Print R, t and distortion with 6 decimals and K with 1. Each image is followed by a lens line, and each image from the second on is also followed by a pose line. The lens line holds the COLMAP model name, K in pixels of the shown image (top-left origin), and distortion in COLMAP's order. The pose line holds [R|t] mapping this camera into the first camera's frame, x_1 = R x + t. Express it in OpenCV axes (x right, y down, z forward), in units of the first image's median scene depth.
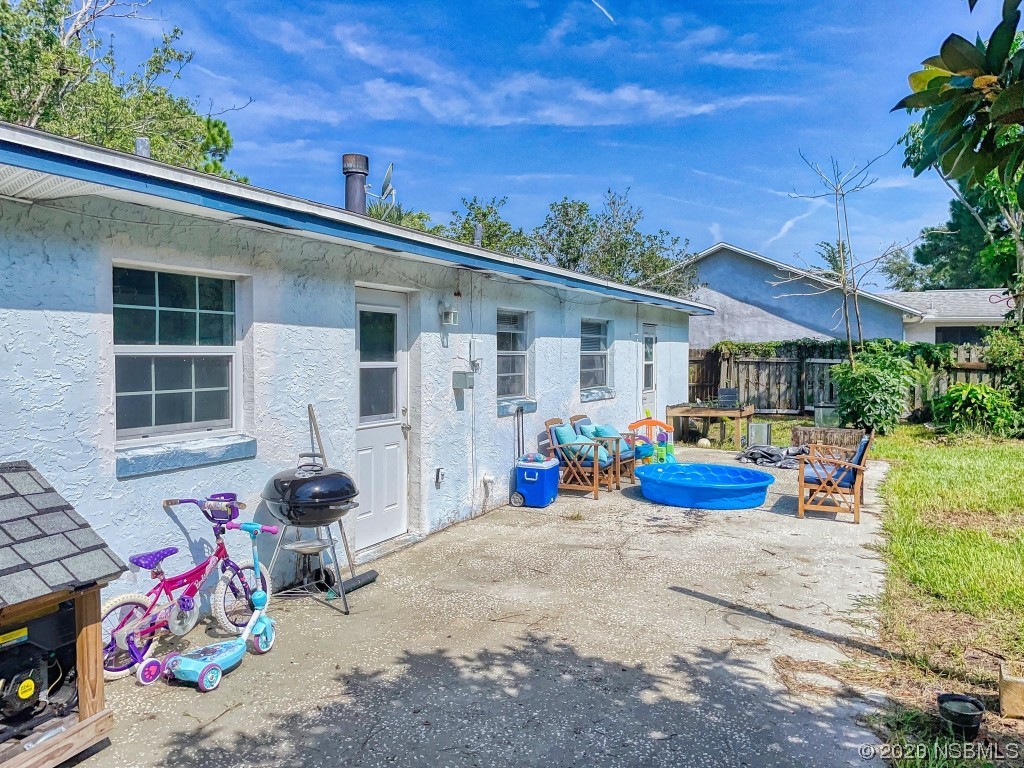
lens RADIAL K [[778.4, 0, 515.6], [0, 778.4, 385.5], [0, 0, 1]] dist [0.036796, -0.000927]
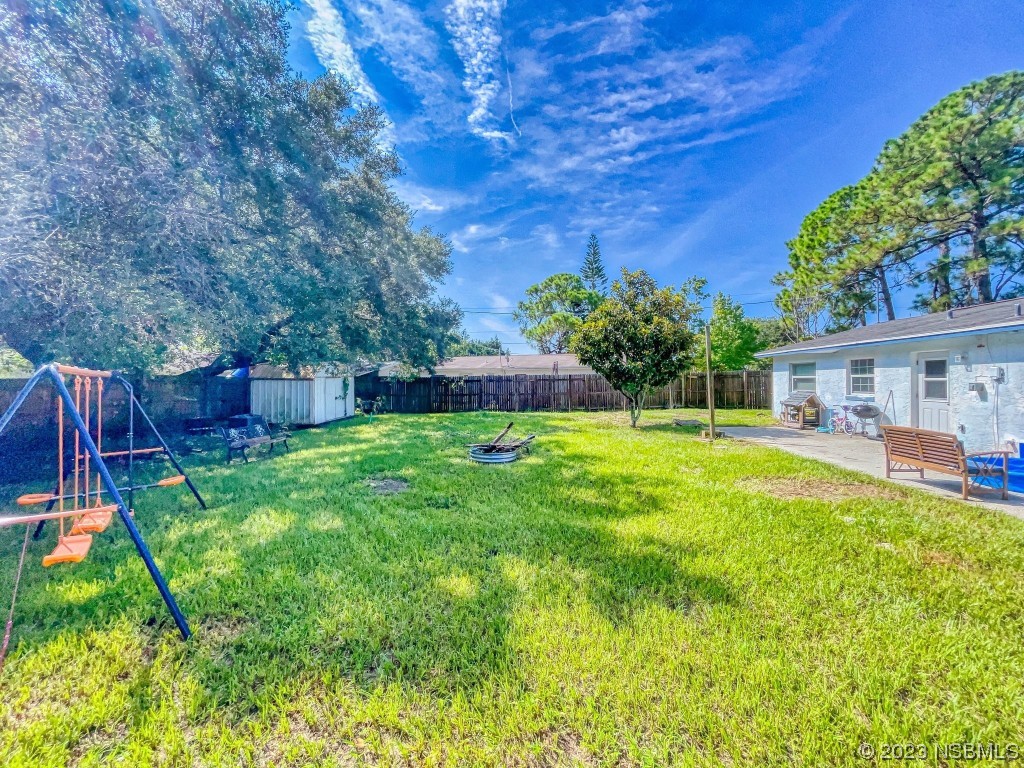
lens RADIAL K [[422.1, 0, 506.4], [0, 422.1, 383.3], [0, 0, 1]] dist [-0.003467, 0.000081]
pose [[-0.920112, 0.004208, -0.391633, 1.856515], [-0.012896, 0.999075, 0.041032, -0.055320], [0.391443, 0.042805, -0.919206, 1.838739]]
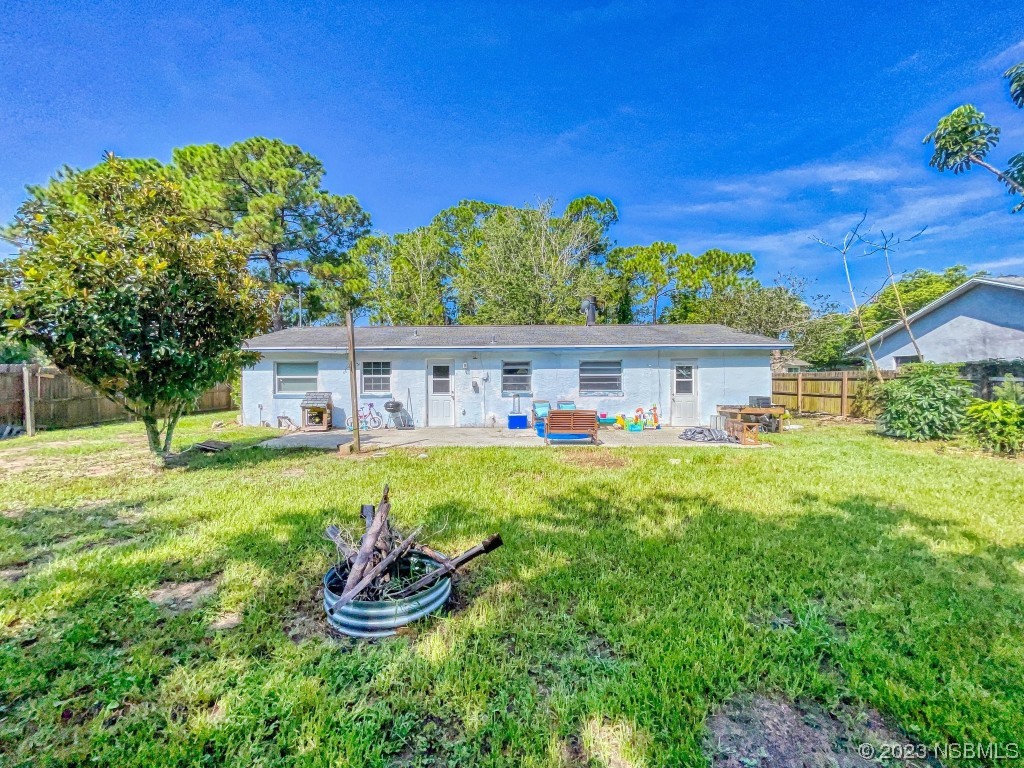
lens RADIAL K [[422.1, 0, 511.3], [0, 422.1, 386.0], [0, 0, 1]] dist [-0.003467, 0.000081]
pose [[0.444874, 0.013925, -0.895485, 1.893191], [-0.030348, 0.999539, 0.000467, -0.004609], [0.895079, 0.026969, 0.445092, 0.405394]]
